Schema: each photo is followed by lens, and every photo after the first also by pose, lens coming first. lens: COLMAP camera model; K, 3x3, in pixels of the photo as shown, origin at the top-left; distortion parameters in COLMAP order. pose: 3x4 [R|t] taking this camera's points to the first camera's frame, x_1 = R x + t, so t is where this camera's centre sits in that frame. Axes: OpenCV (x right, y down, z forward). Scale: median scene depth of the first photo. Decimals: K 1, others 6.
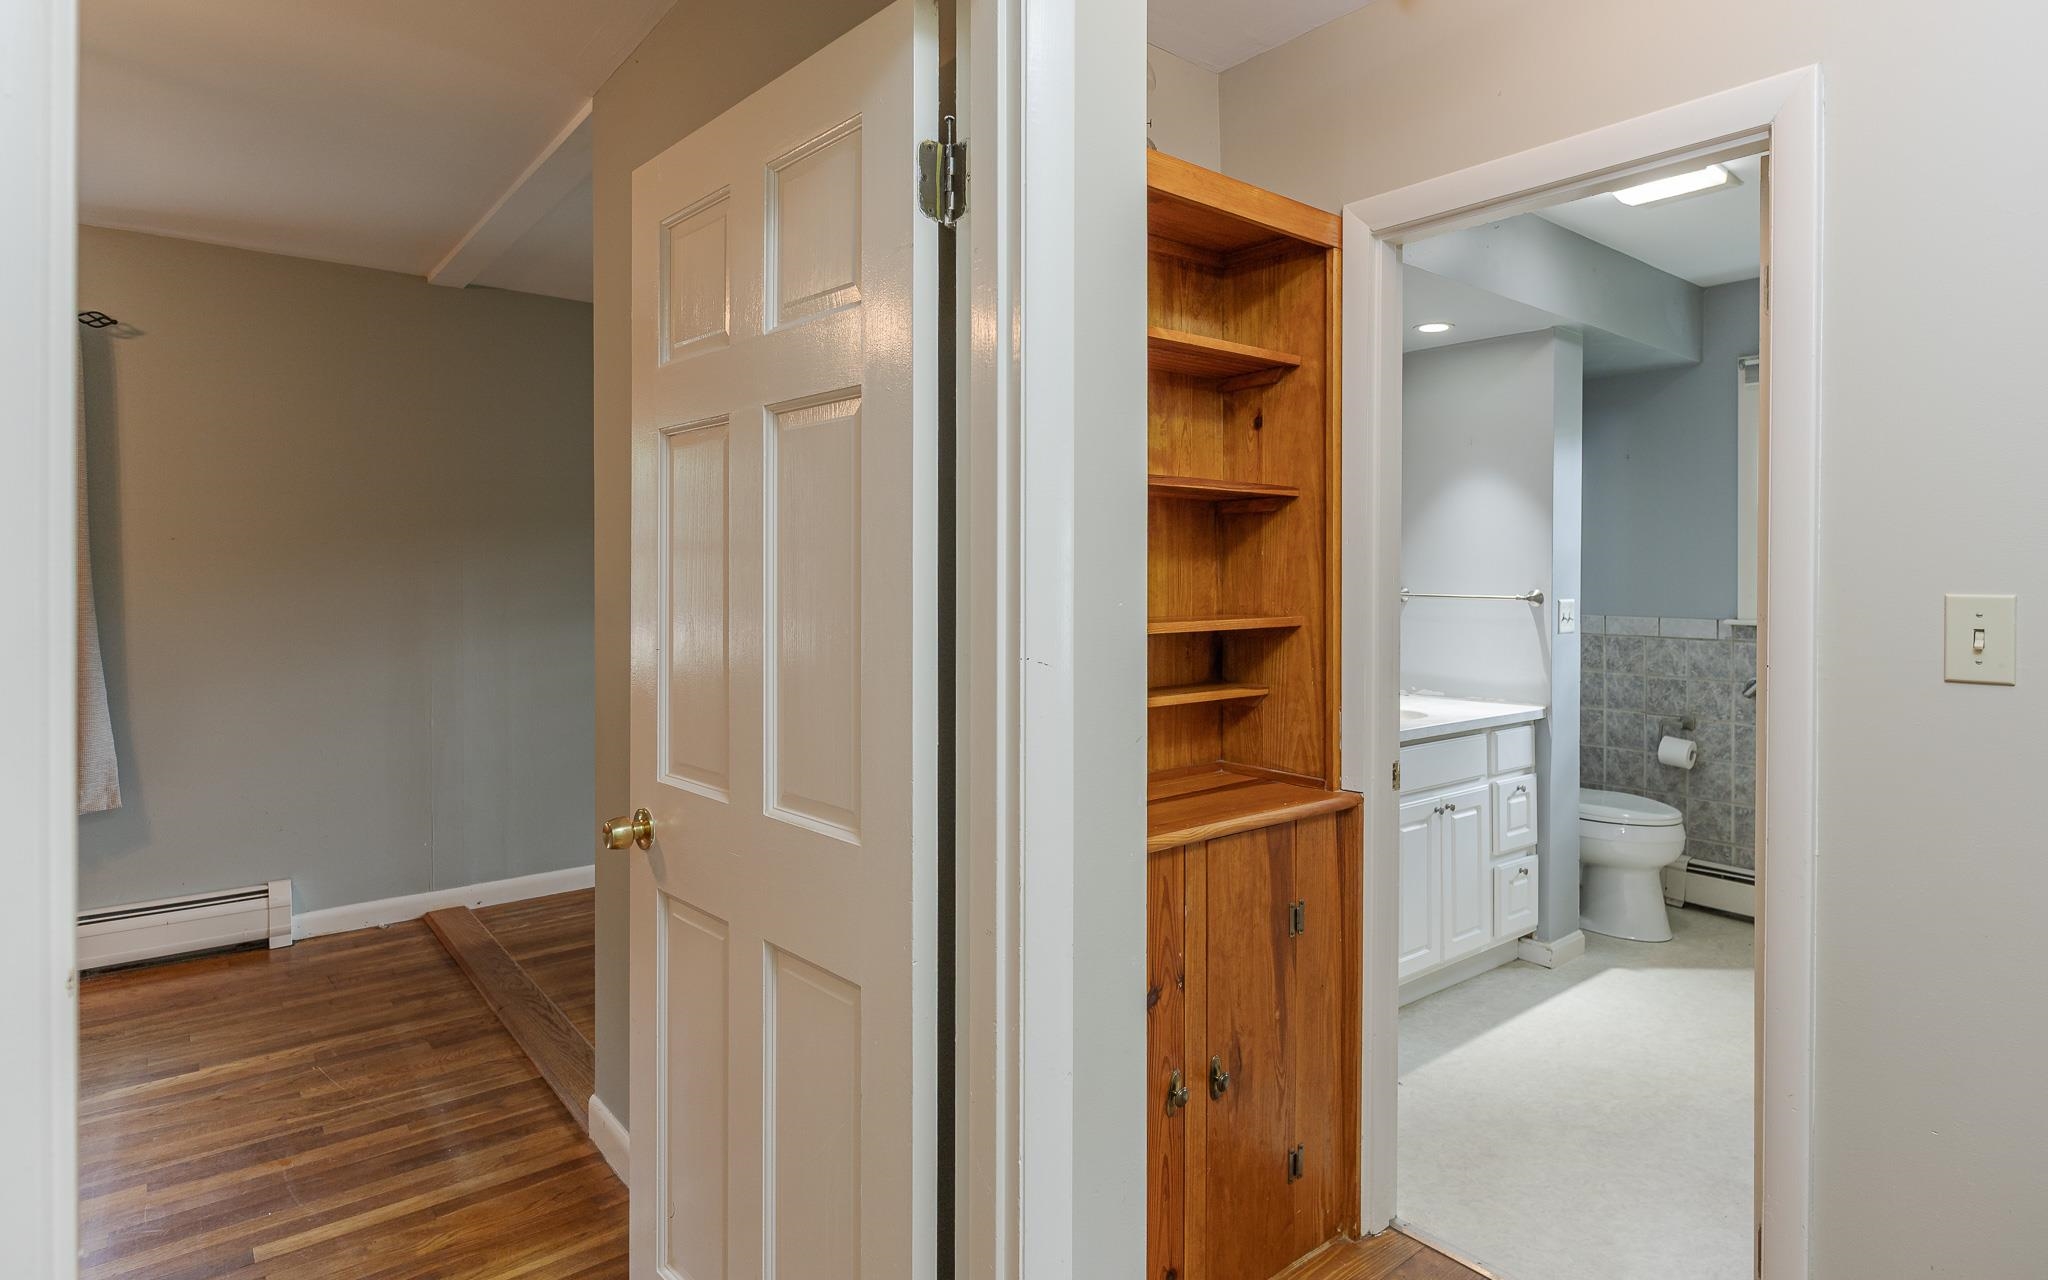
lens RADIAL K [[1059.9, 0, 1026.0], [0, 1059.9, 575.8], [0, 0, 1]] dist [0.001750, 0.000376]
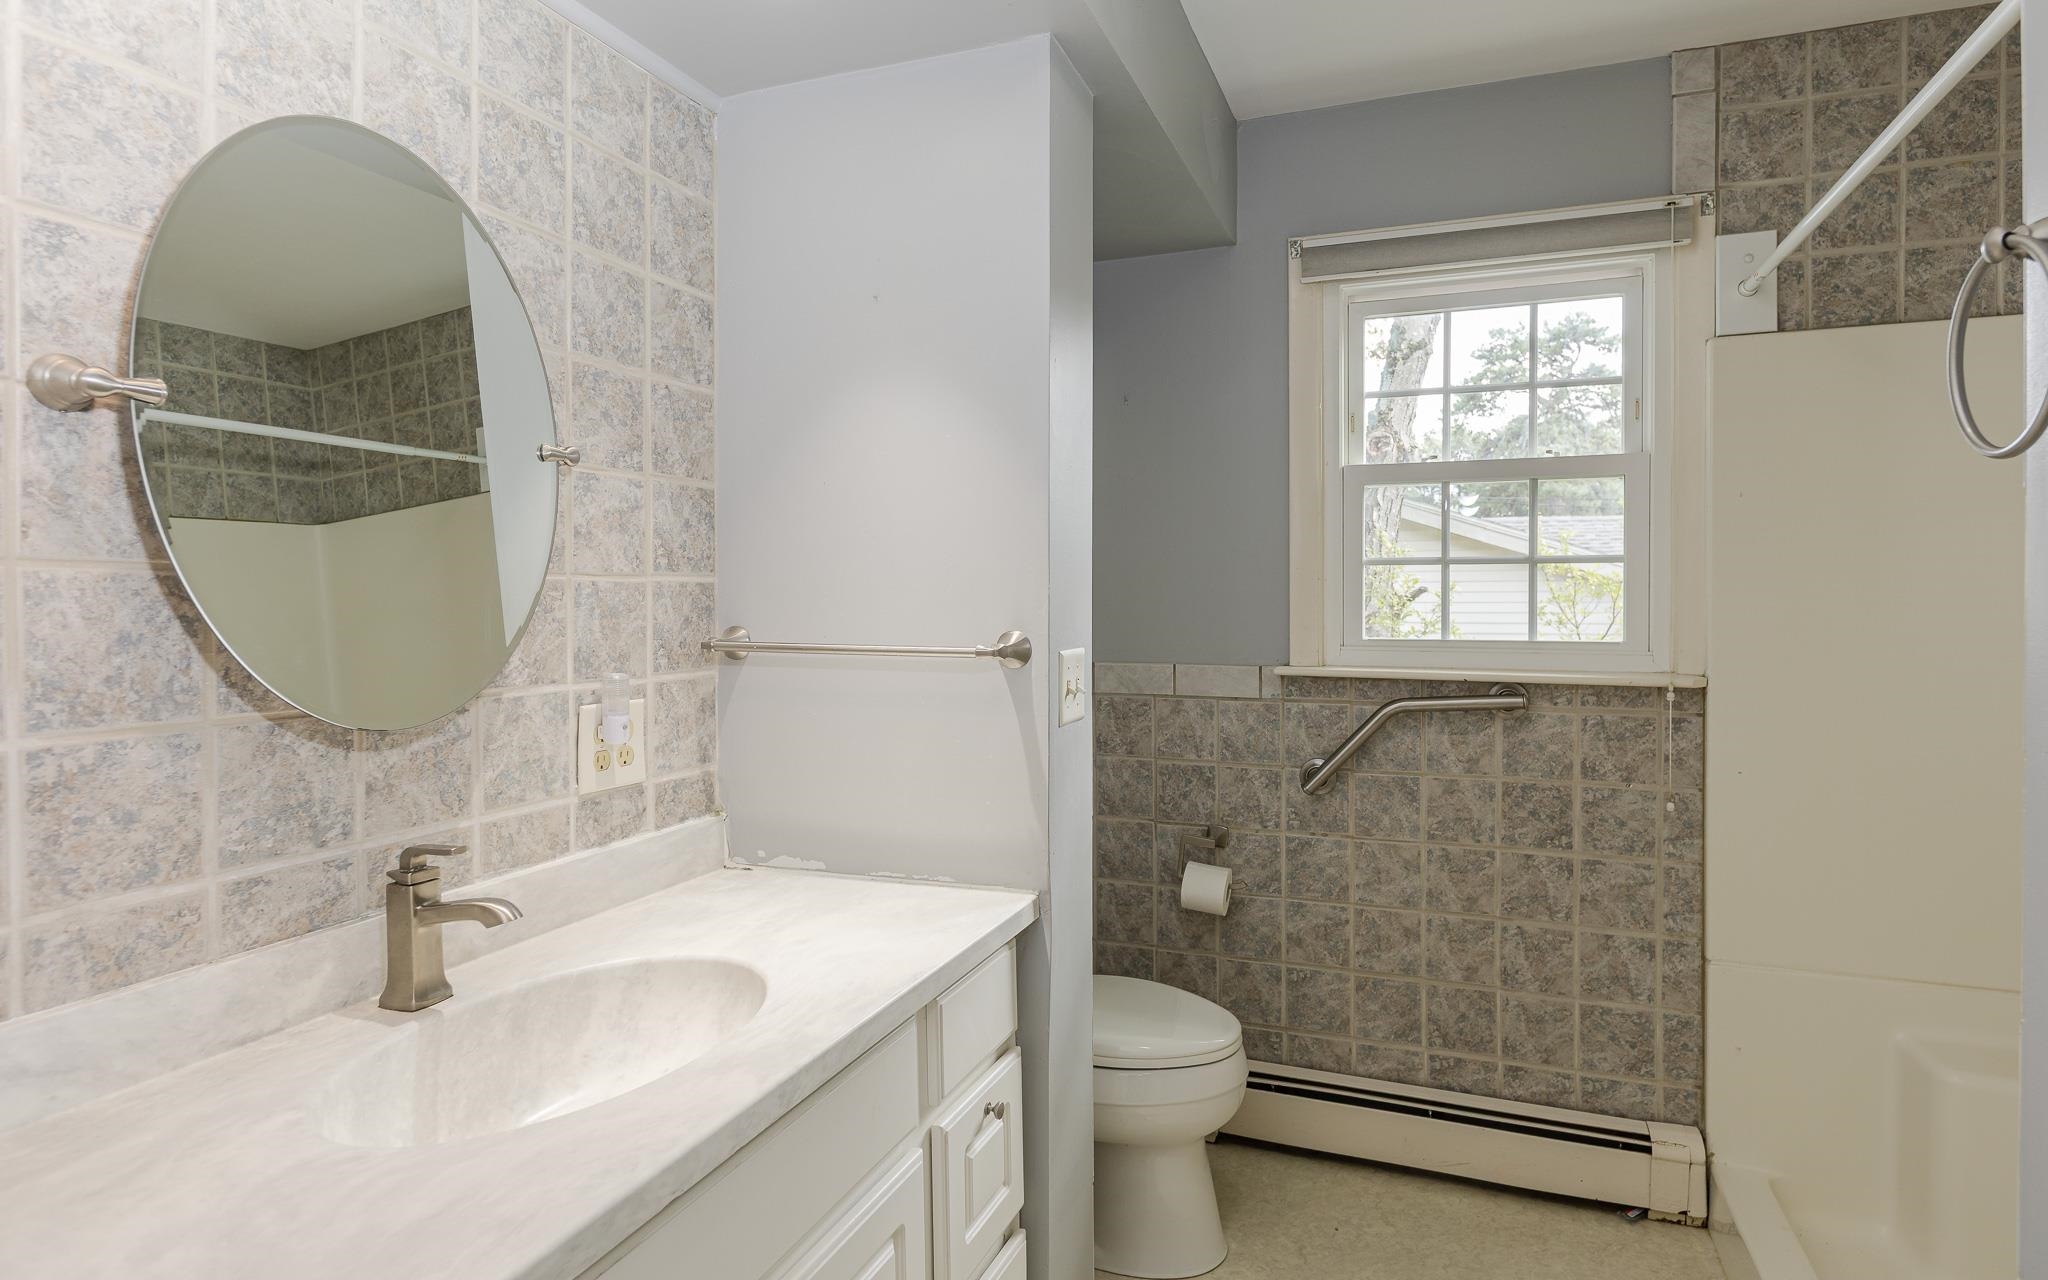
lens RADIAL K [[1094.2, 0, 1033.0], [0, 1094.2, 607.3], [0, 0, 1]] dist [-0.001968, -0.000360]
pose [[0.867506, -0.015148, 0.497196, 0.274535], [0.009986, 0.999865, 0.013040, -0.002734], [-0.497326, -0.006347, 0.867540, 0.632367]]
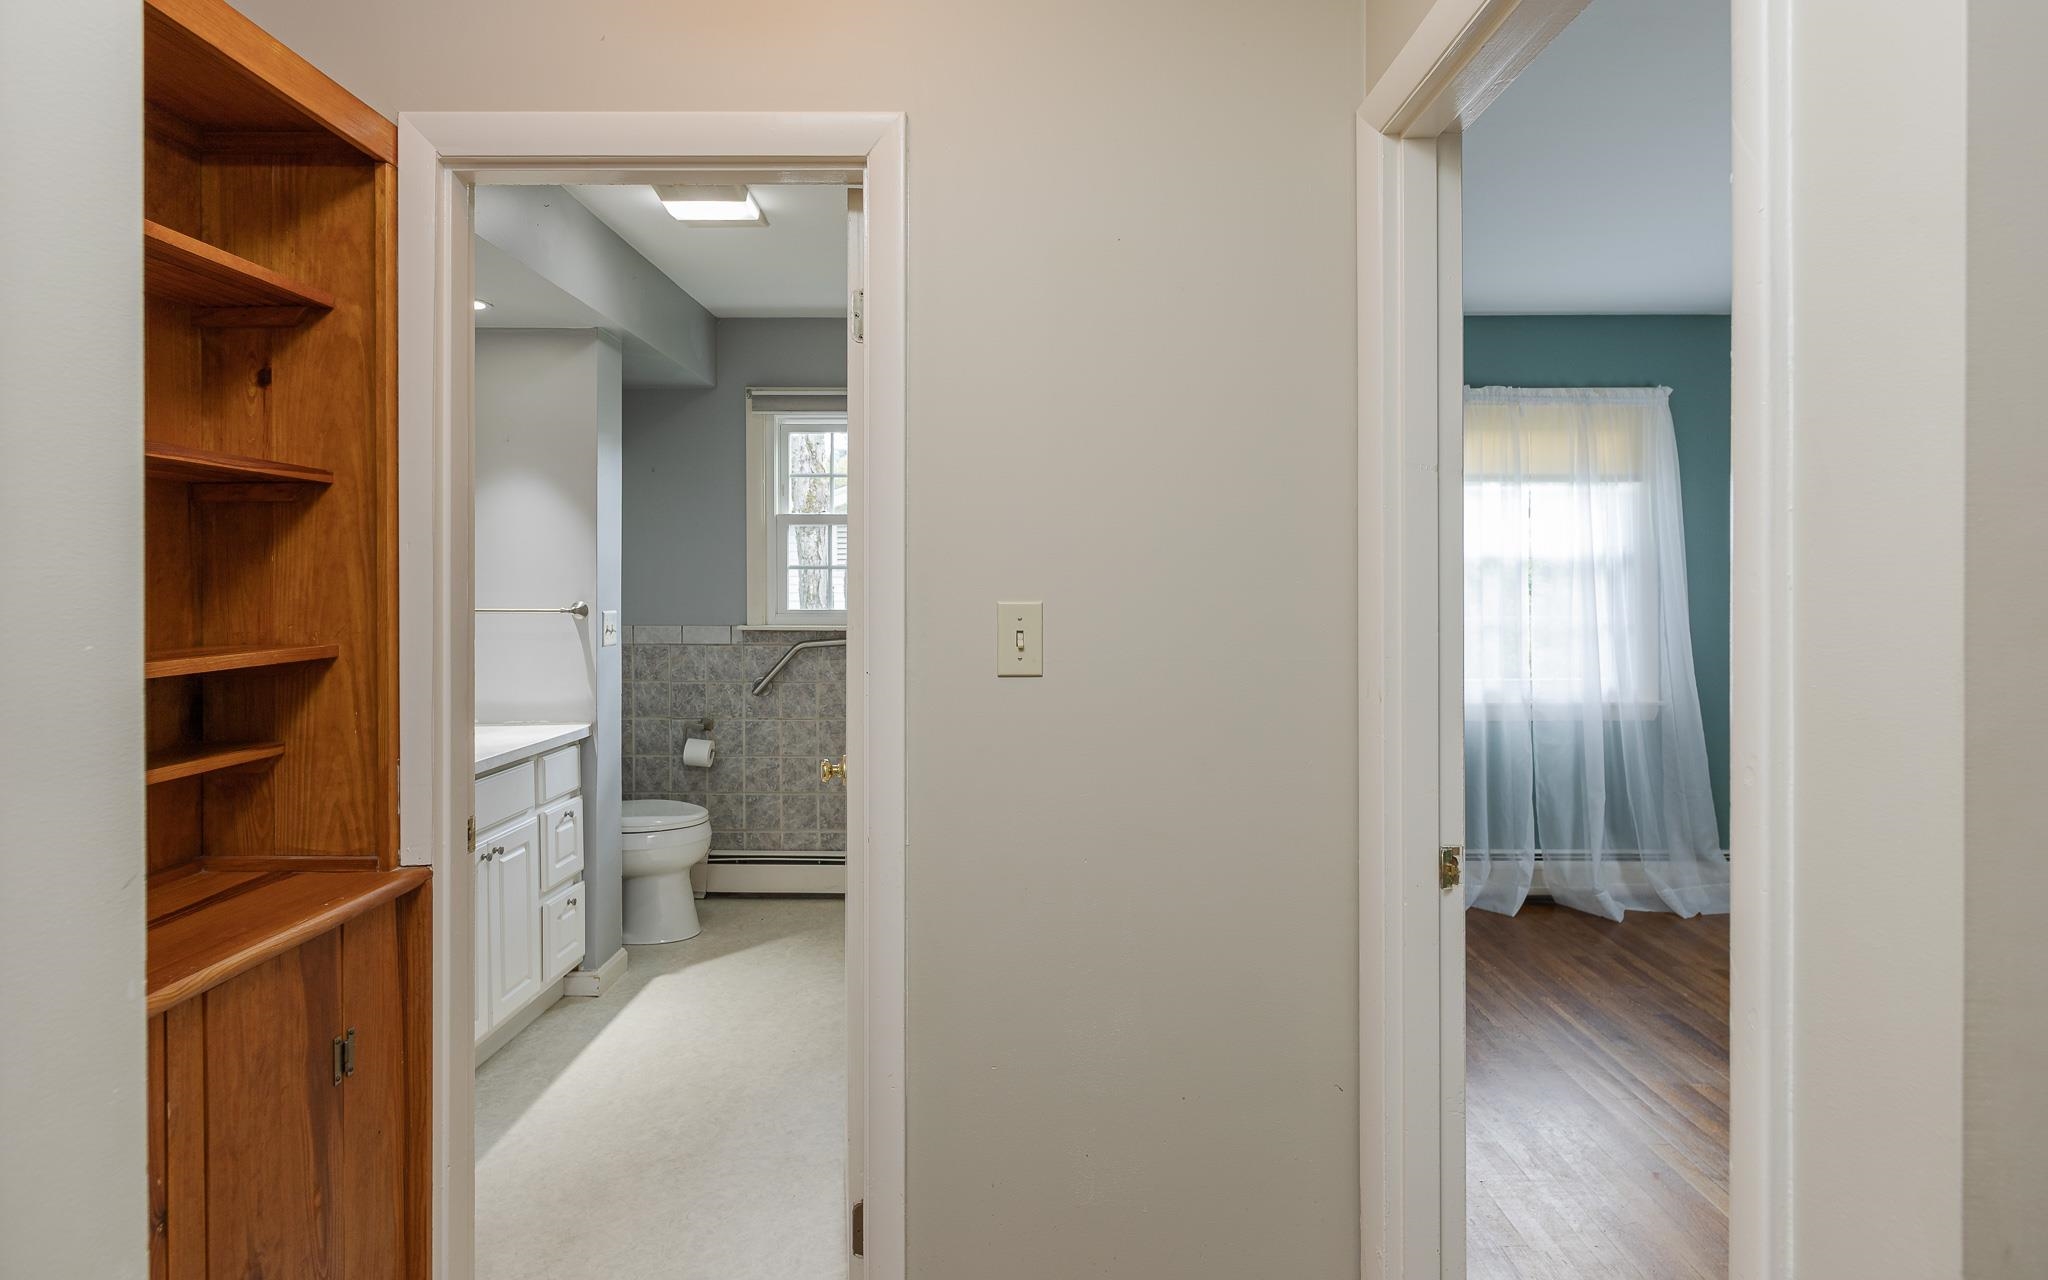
lens RADIAL K [[1073.3, 0, 1010.6], [0, 1073.3, 582.8], [0, 0, 1]] dist [-0.001786, -0.000404]
pose [[0.638974, -0.003850, 0.769218, -0.011607], [0.005754, 0.999983, 0.000226, -0.001644], [-0.769207, 0.004282, 0.638986, 0.096140]]
